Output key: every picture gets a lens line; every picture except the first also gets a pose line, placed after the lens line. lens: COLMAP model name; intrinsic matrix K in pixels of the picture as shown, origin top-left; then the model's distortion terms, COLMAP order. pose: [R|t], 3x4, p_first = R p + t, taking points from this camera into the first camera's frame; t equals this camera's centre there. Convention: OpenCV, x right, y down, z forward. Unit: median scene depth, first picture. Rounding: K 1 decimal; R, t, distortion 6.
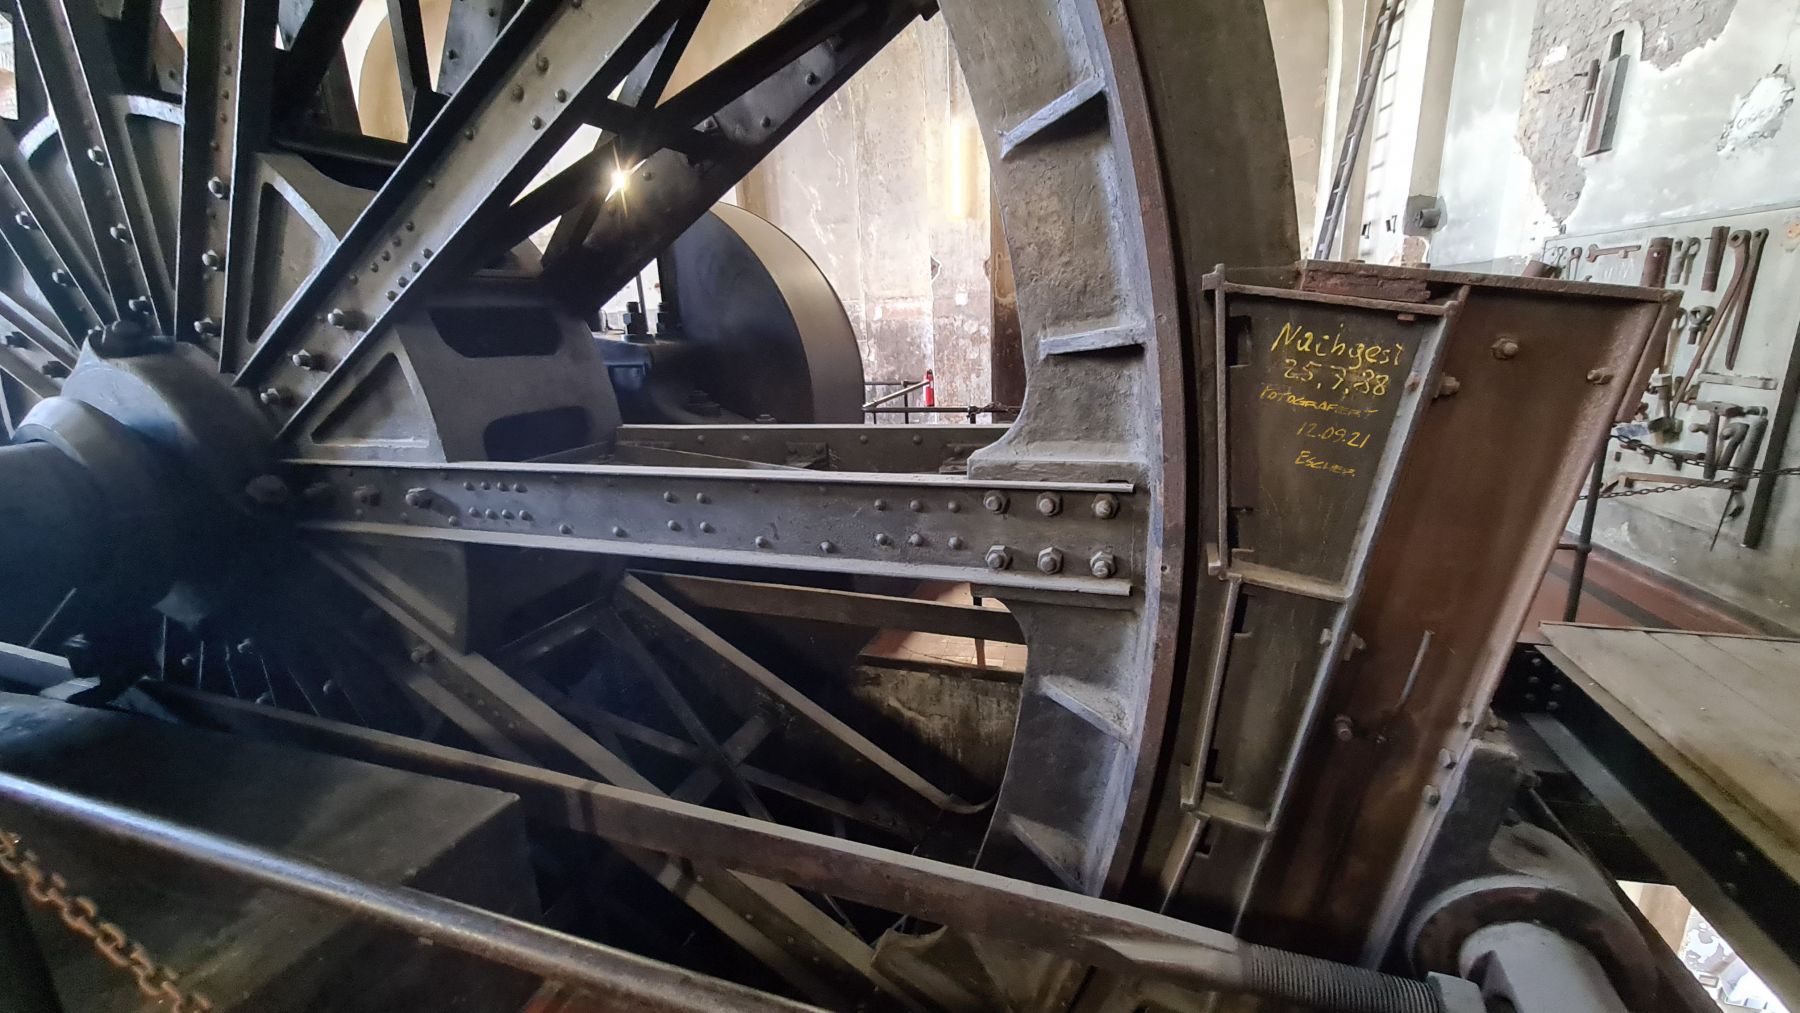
lens RADIAL K [[739.9, 0, 902.7], [0, 739.9, 520.3], [0, 0, 1]] dist [0.000286, -0.000915]
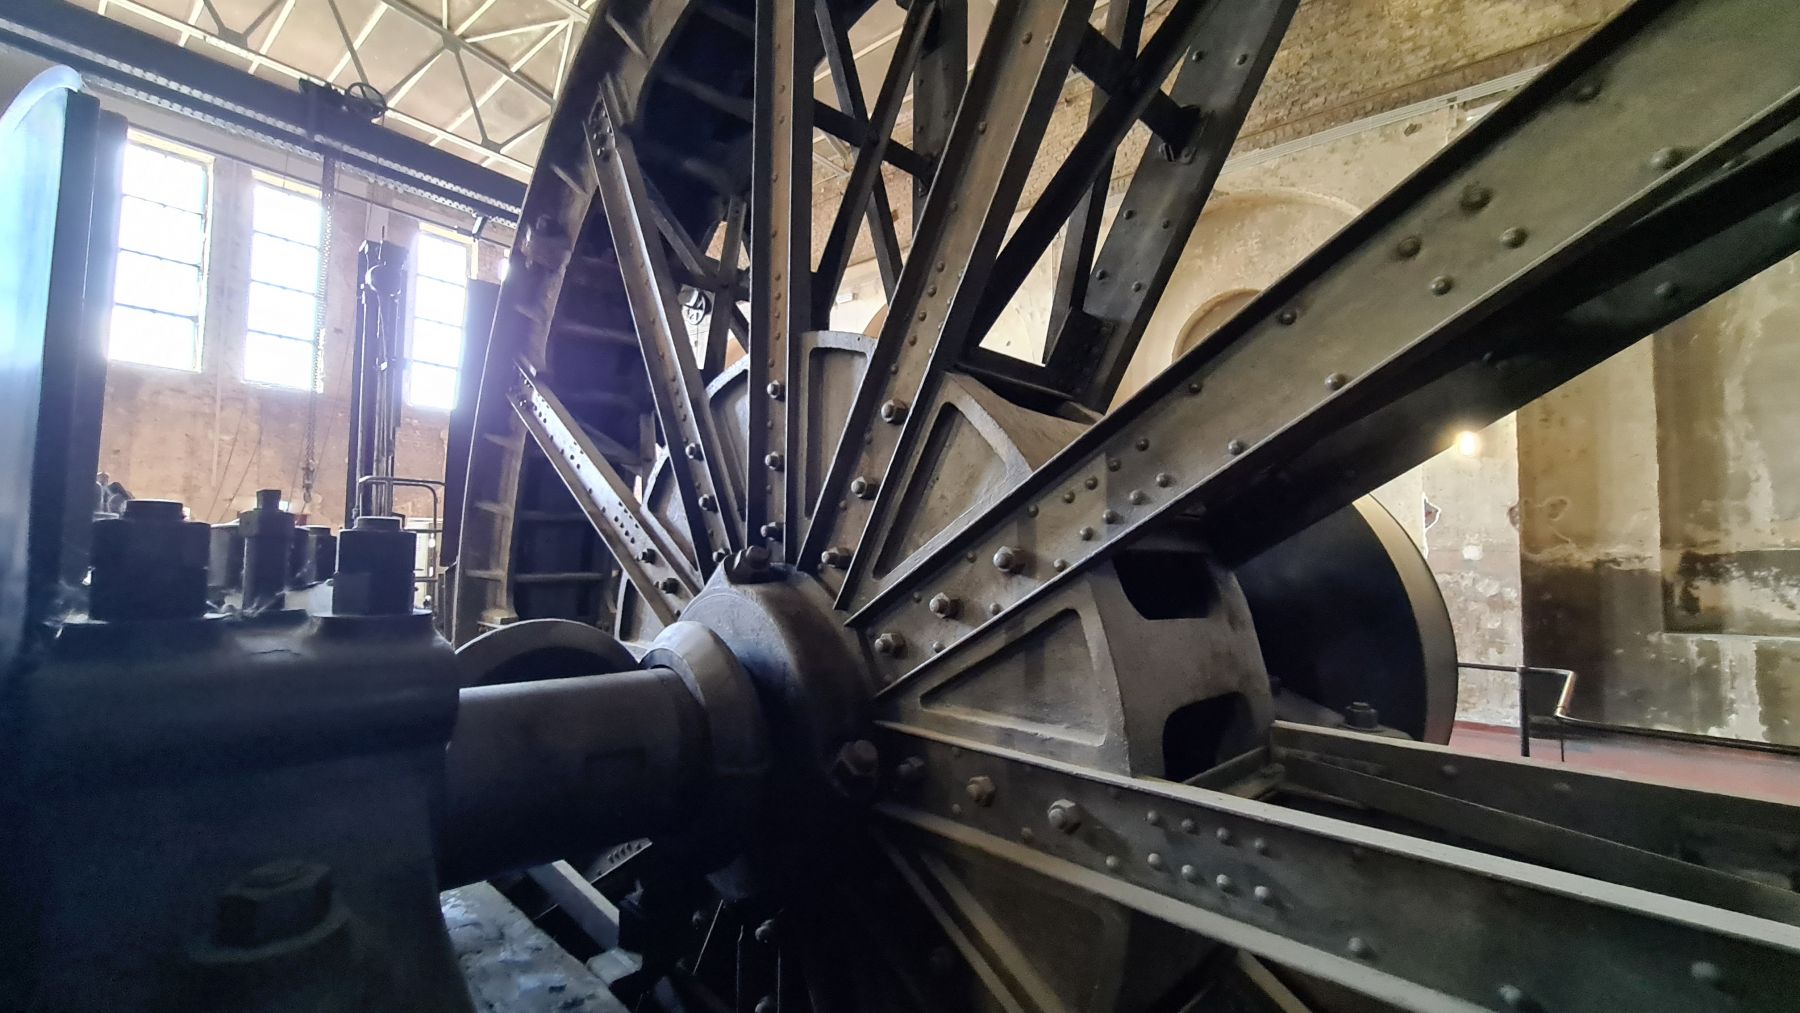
lens RADIAL K [[739.9, 0, 895.8], [0, 739.9, 521.0], [0, 0, 1]] dist [0.000286, -0.000915]
pose [[0.895166, 0.032014, -0.444581, -0.482067], [-0.166305, 0.949382, -0.266490, -0.078746], [0.413546, 0.312488, 0.855179, 0.256498]]
